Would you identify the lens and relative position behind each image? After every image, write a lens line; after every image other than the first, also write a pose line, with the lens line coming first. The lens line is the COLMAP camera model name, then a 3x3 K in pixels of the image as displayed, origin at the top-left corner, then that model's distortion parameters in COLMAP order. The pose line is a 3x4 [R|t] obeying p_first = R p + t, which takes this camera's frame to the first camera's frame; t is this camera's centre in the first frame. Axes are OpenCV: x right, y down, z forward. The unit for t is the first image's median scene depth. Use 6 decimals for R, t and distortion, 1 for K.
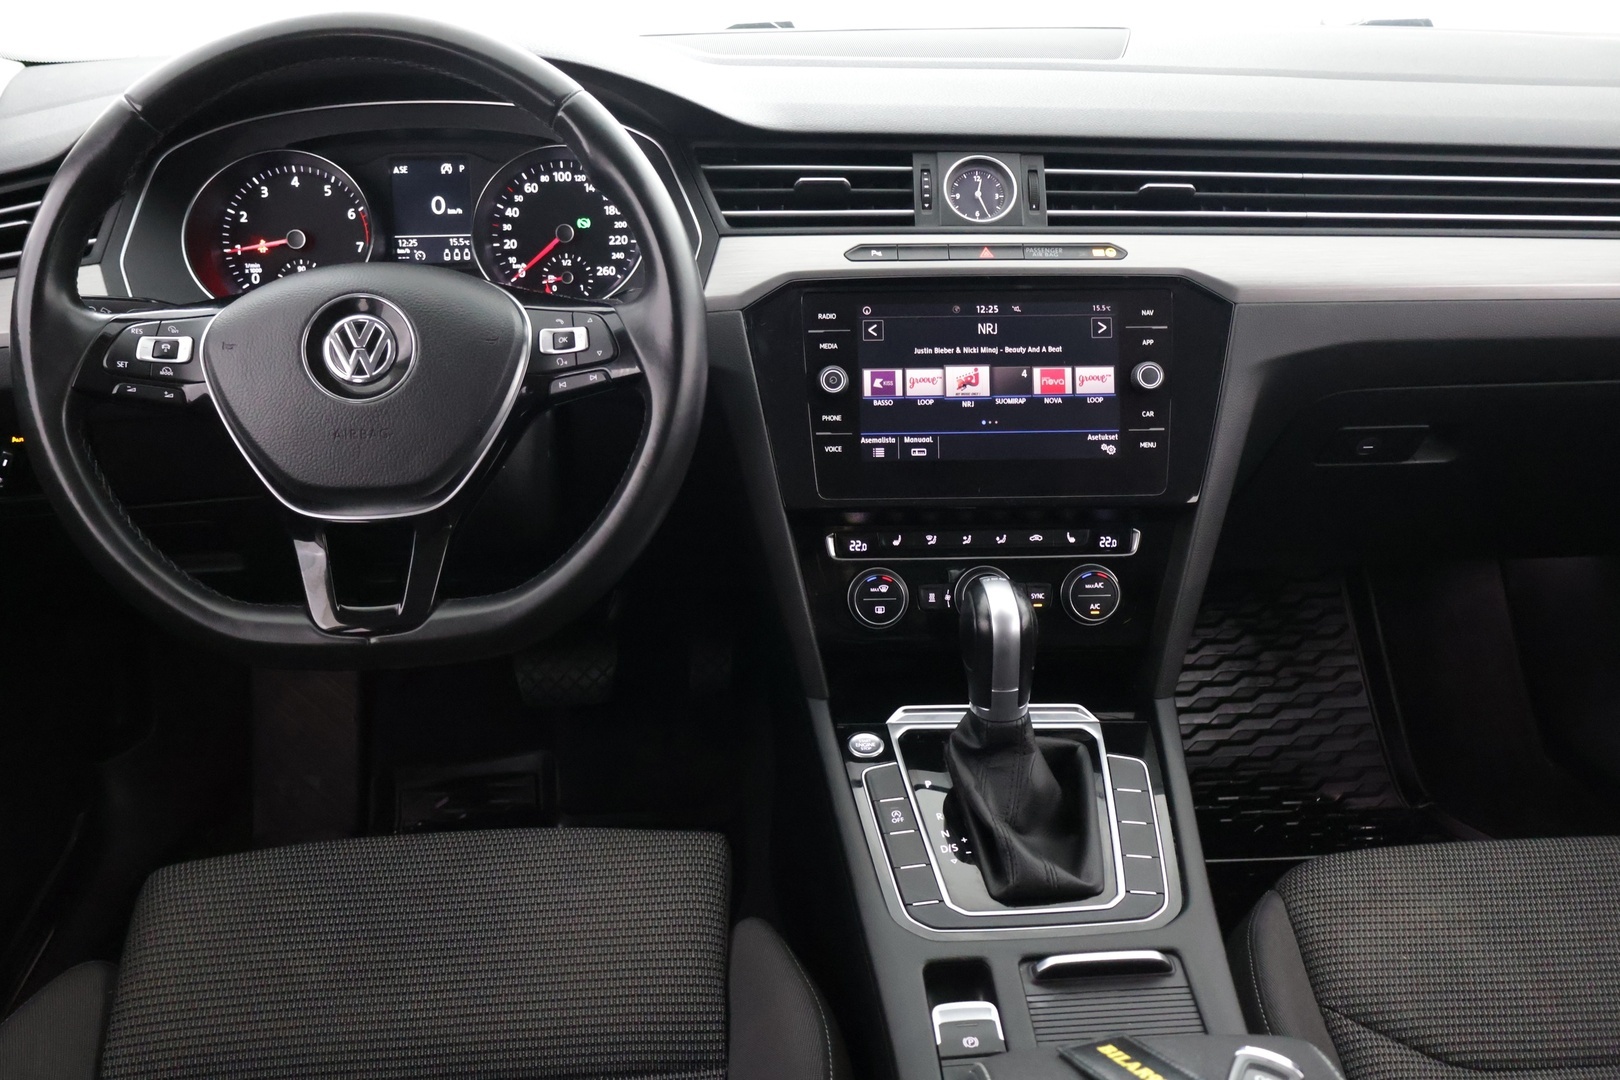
lens RADIAL K [[1521.9, 0, 808.5], [0, 1521.9, 540.8], [0, 0, 1]] dist [0.047038, 0.000000]
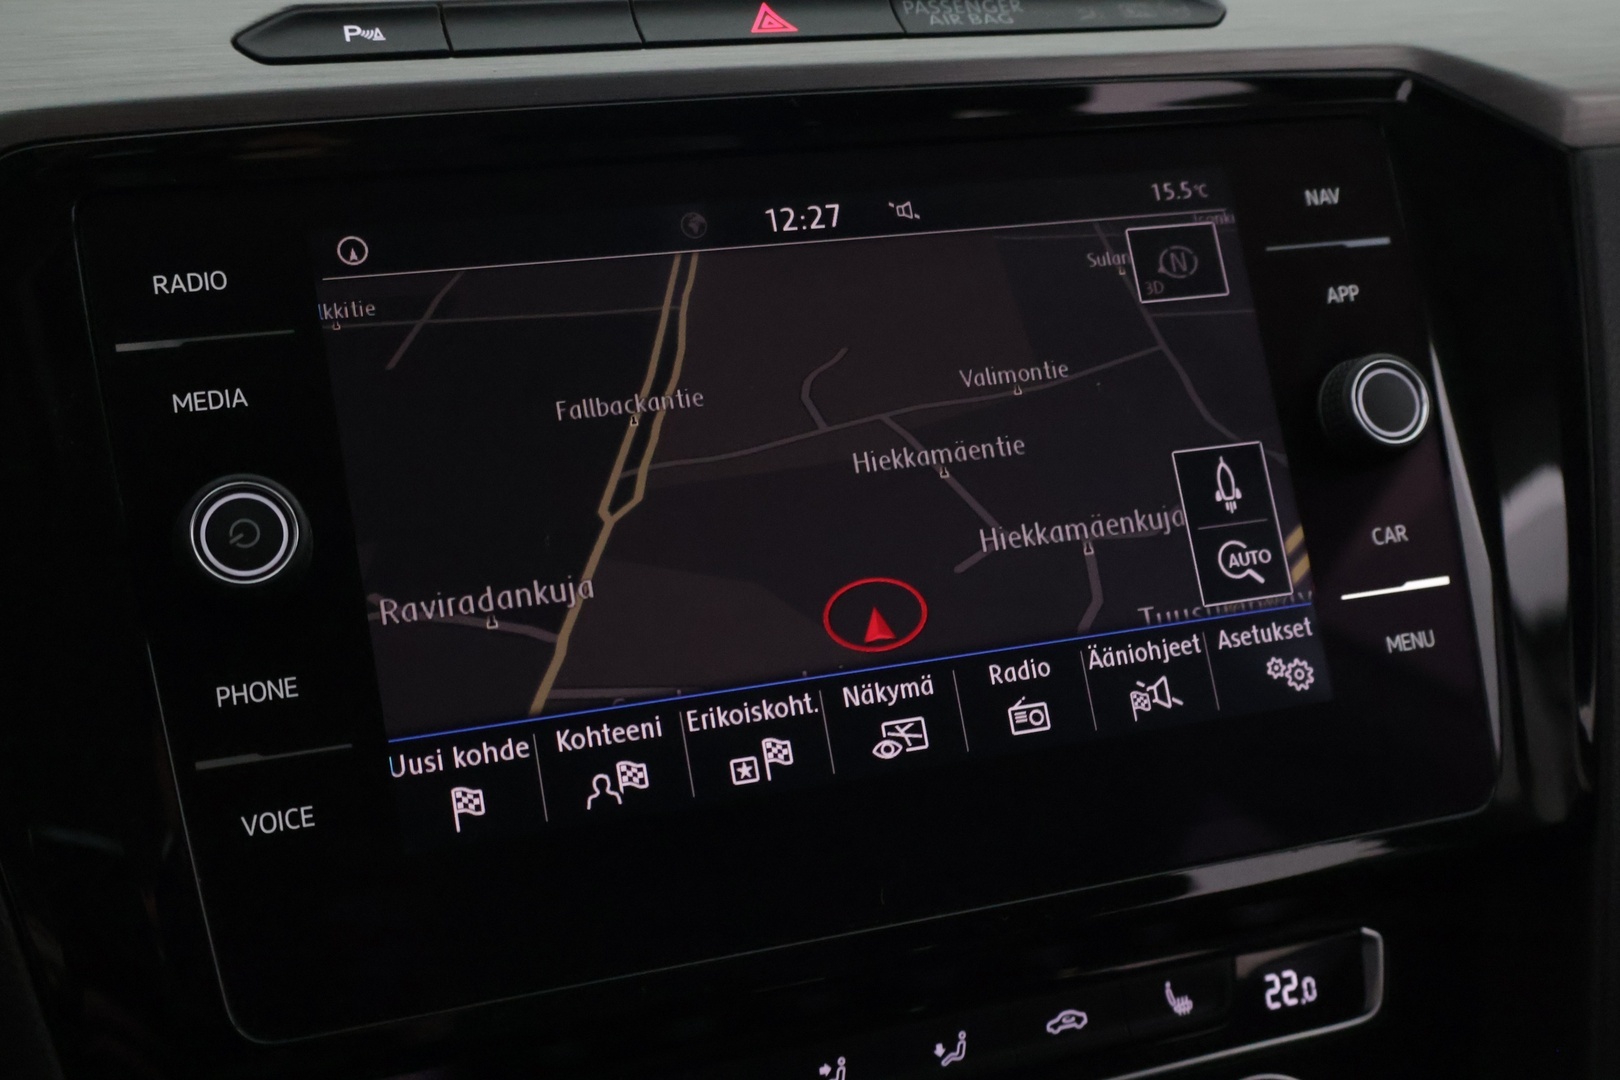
lens RADIAL K [[1933.2, 0, 799.4], [0, 1933.2, 532.2], [0, 0, 1]] dist [-0.008936, 0.000000]
pose [[0.950430, -0.107420, 0.291795, 0.010486], [0.142583, 0.984515, -0.101983, -0.062191], [-0.276321, 0.138532, 0.951029, 0.682909]]
